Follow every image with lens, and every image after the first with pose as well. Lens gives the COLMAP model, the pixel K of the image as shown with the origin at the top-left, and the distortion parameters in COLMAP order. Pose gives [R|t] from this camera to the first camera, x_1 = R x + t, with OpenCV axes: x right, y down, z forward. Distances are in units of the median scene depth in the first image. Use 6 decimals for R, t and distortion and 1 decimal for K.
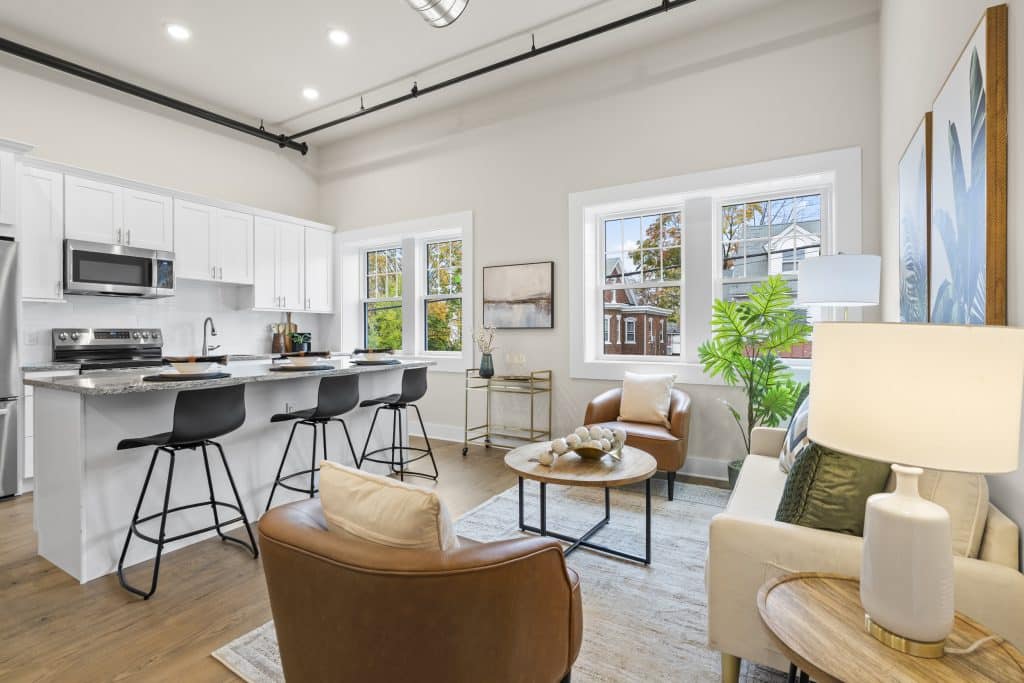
lens RADIAL K [[469.4, 0, 514.0], [0, 469.4, 332.4], [0, 0, 1]] dist [0.000761, -0.000056]
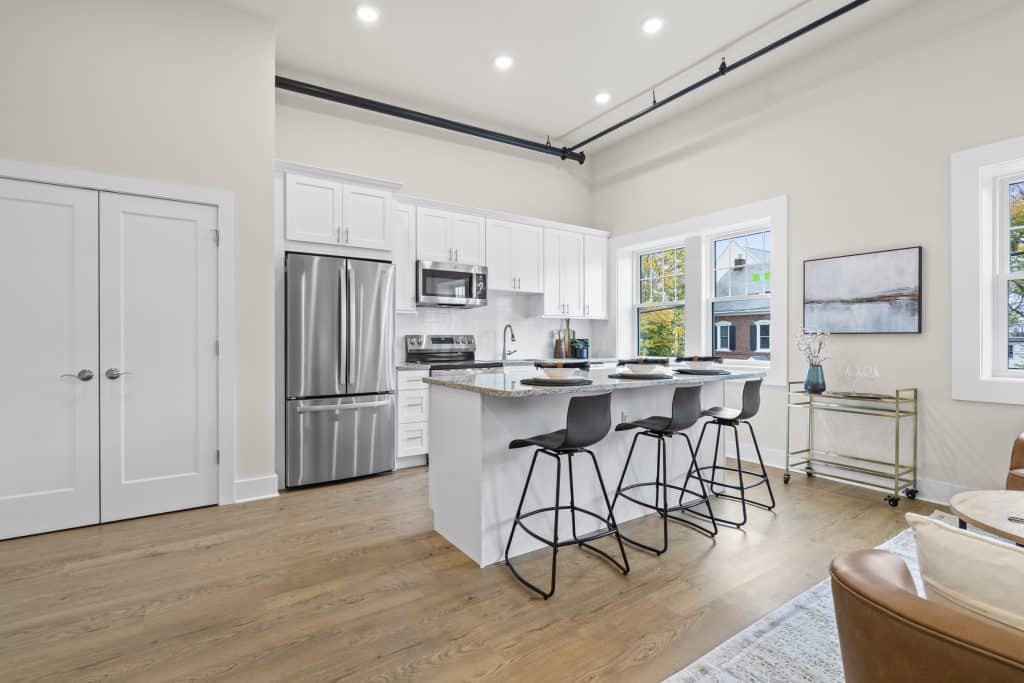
lens RADIAL K [[466.9, 0, 512.0], [0, 466.9, 341.5], [0, 0, 1]] dist [-0.001097, 0.000100]
pose [[0.903168, 0.003882, -0.429271, -0.192108], [-0.001326, 0.999980, 0.006253, 0.000486], [0.429286, -0.005078, 0.903154, 0.024773]]
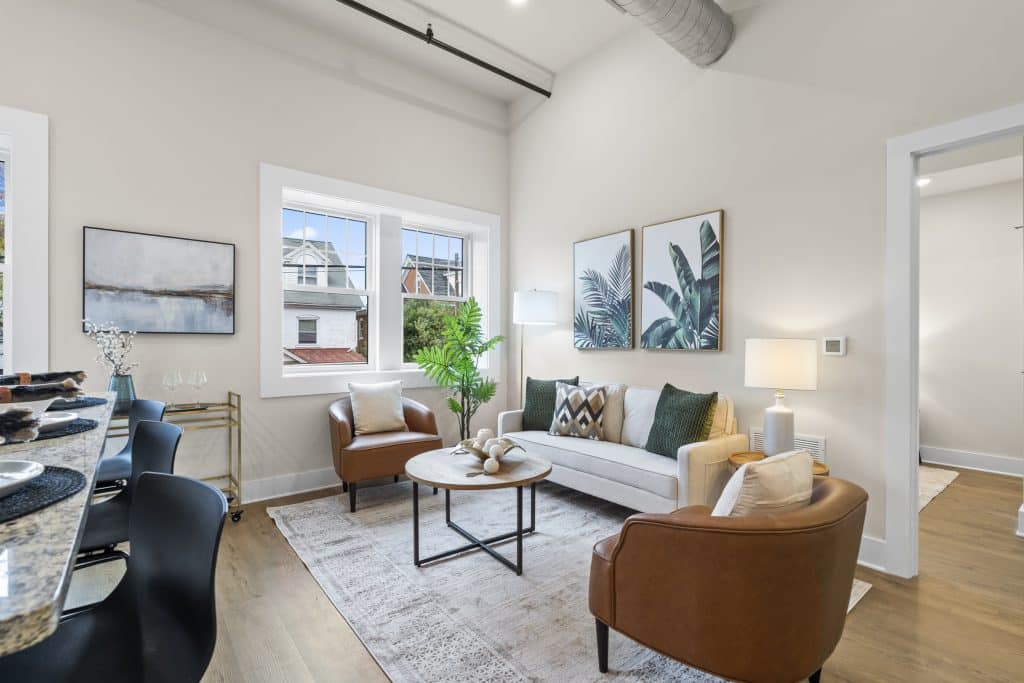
lens RADIAL K [[466.9, 0, 512.0], [0, 466.9, 341.5], [0, 0, 1]] dist [-0.001097, 0.000100]
pose [[0.346142, 0.005336, 0.938167, -0.454599], [-0.003912, 0.999983, -0.004244, 0.003615], [-0.938174, -0.002201, 0.346157, 0.331091]]
